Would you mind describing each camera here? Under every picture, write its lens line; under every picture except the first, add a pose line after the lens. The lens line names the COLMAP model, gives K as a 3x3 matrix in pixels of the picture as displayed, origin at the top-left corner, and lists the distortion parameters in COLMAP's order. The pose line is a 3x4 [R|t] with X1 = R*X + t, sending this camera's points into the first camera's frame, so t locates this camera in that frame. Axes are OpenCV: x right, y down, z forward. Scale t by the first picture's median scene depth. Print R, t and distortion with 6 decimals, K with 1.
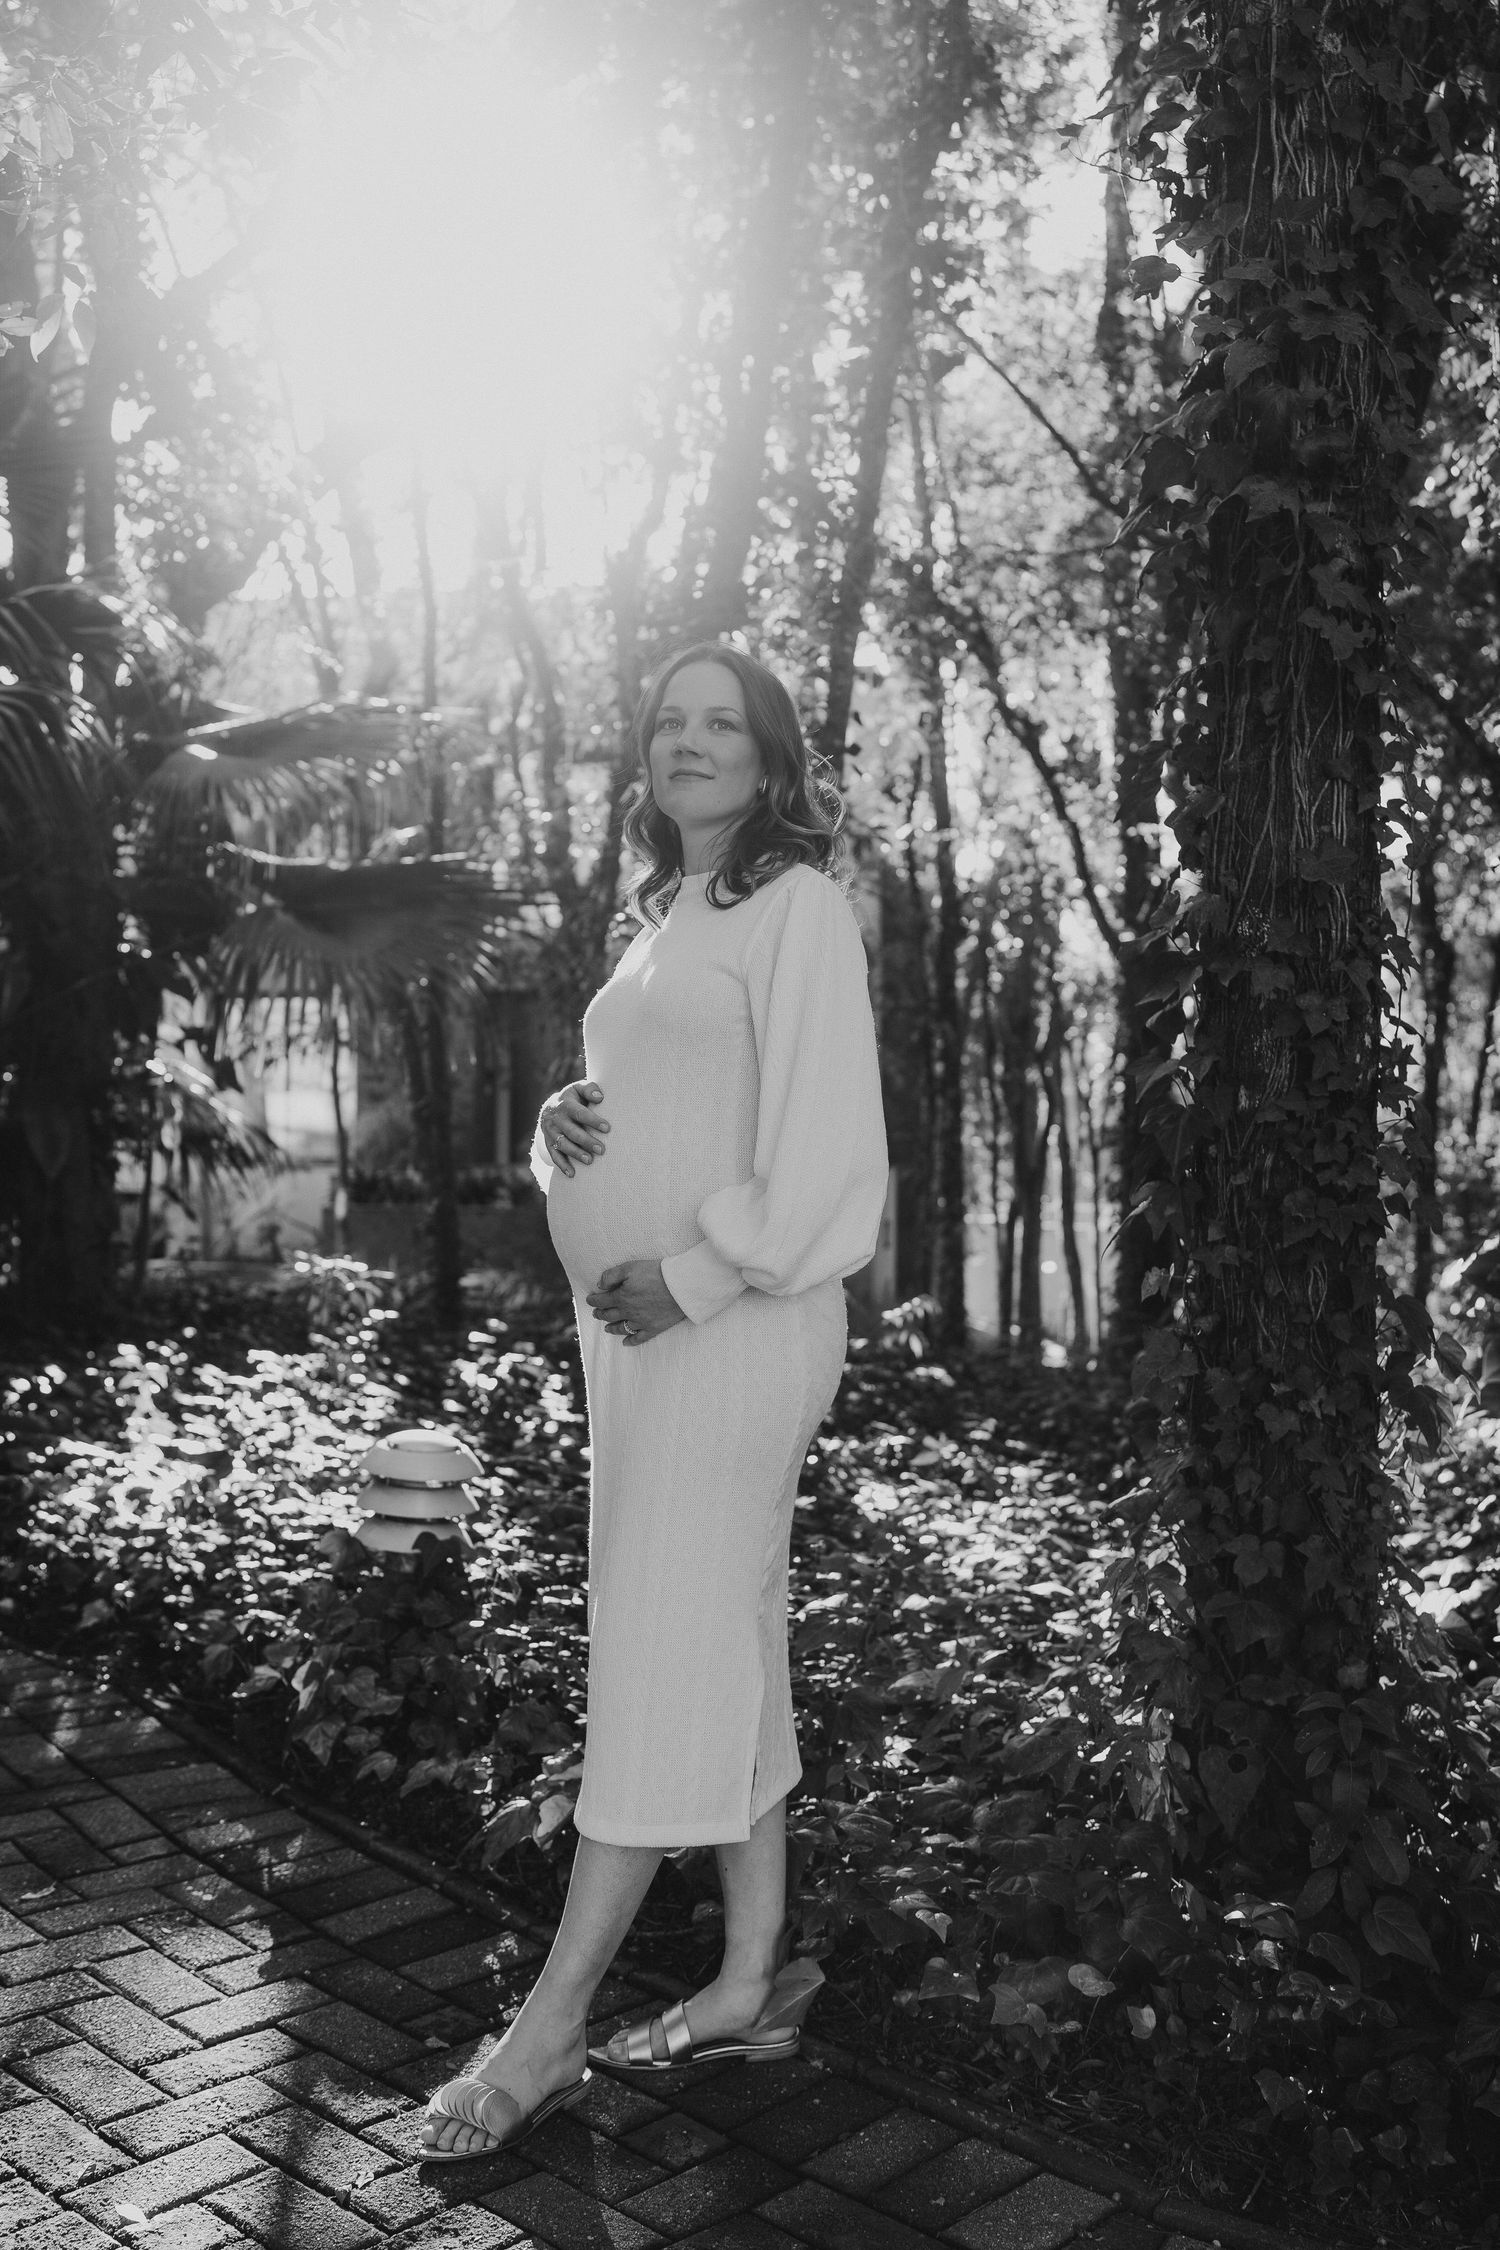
lens RADIAL K [[2163.5, 0, 777.2], [0, 2163.5, 1138.7], [0, 0, 1]] dist [-0.045846, 0.154656]
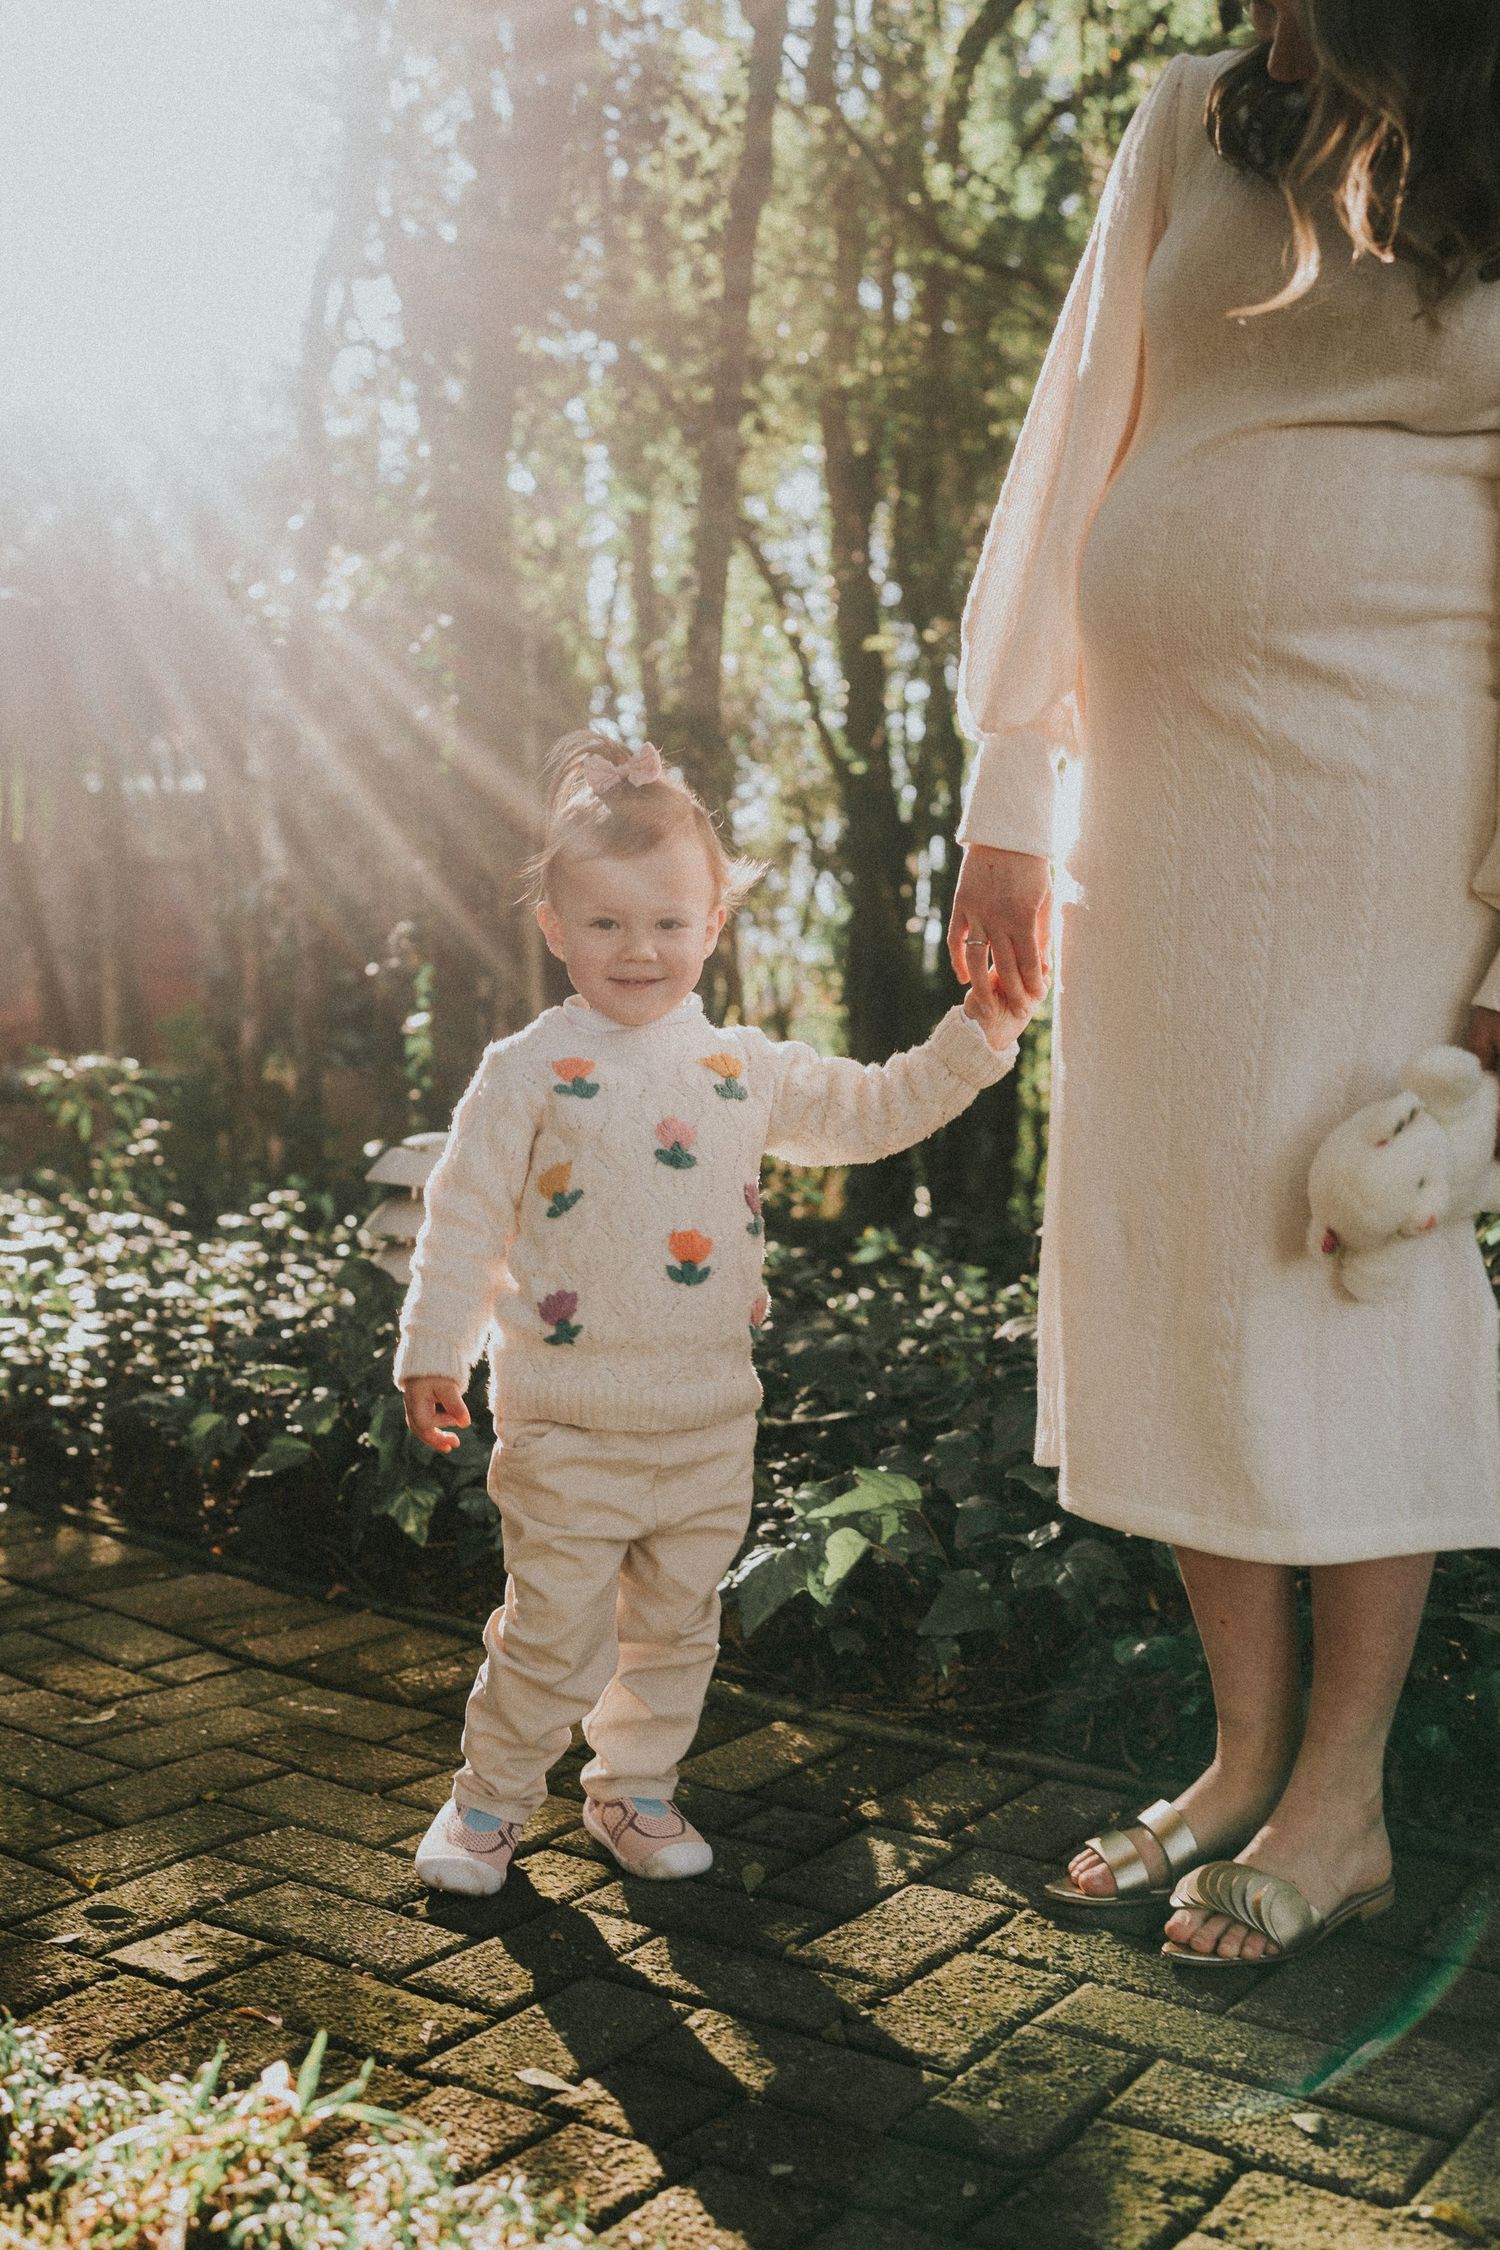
lens RADIAL K [[2347.4, 0, 724.3], [0, 2347.4, 1131.4], [0, 0, 1]] dist [-0.013342, 0.007592]
pose [[0.987173, -0.026910, 0.157369, -0.224980], [0.022815, 0.999354, 0.027771, 0.129805], [-0.158015, -0.023825, 0.987149, 0.208460]]
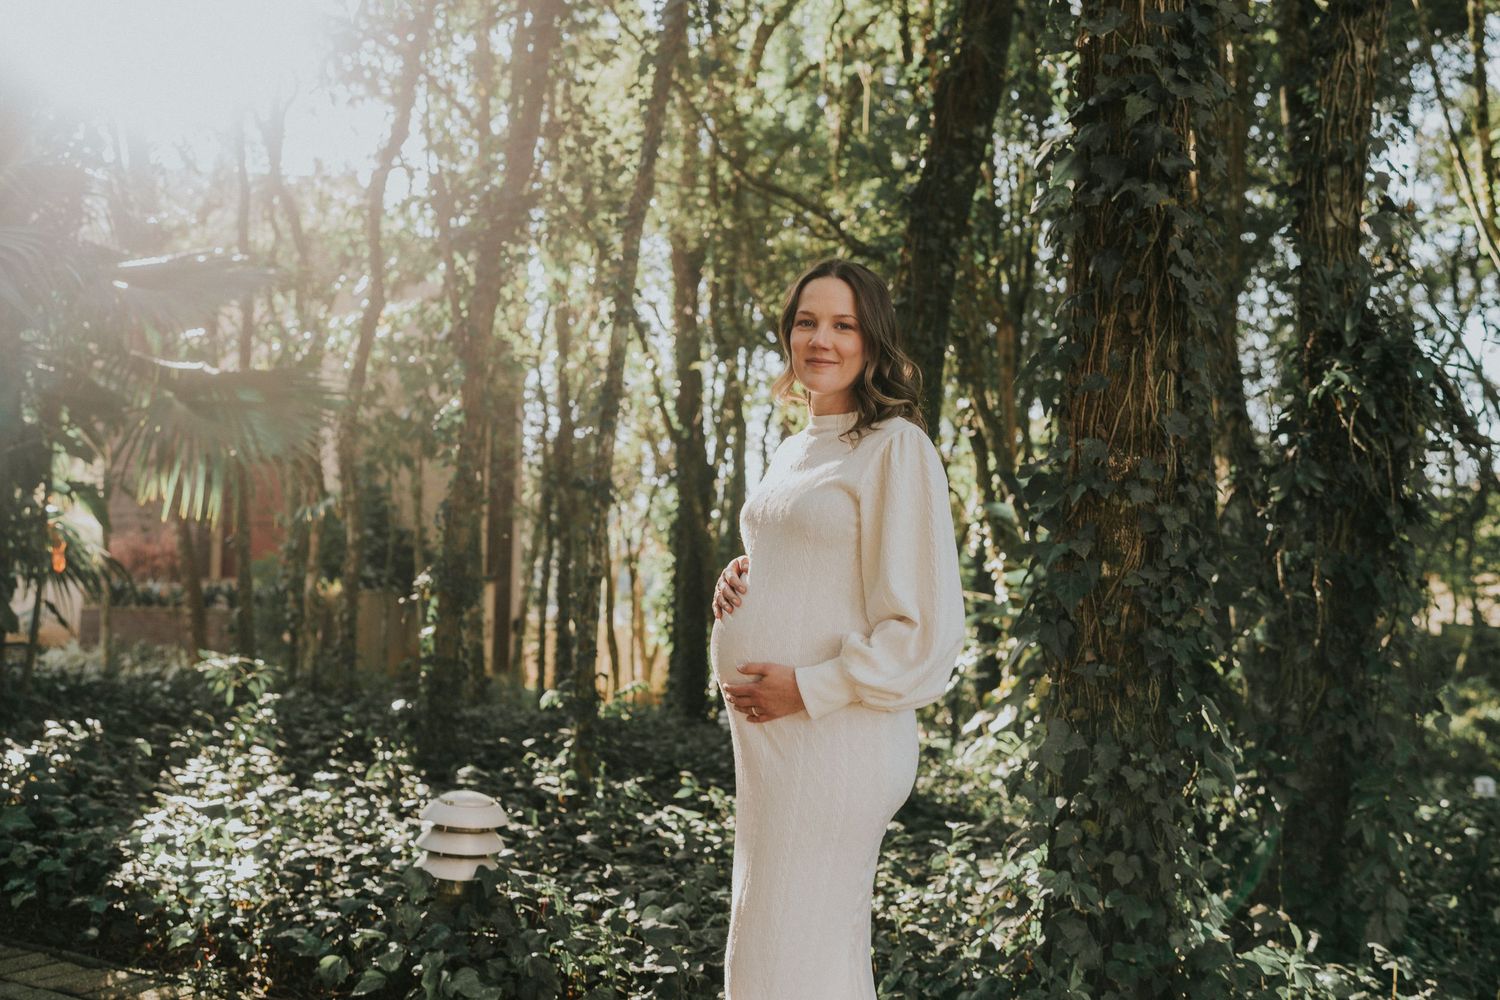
lens RADIAL K [[1442.4, 0, 750.0], [0, 1442.4, 500.0], [0, 0, 1]] dist [-0.045846, 0.154656]
pose [[0.964490, 0.026753, 0.262761, -0.268041], [-0.015618, 0.998893, -0.044374, -0.016214], [-0.263657, 0.038695, 0.963840, 0.053427]]
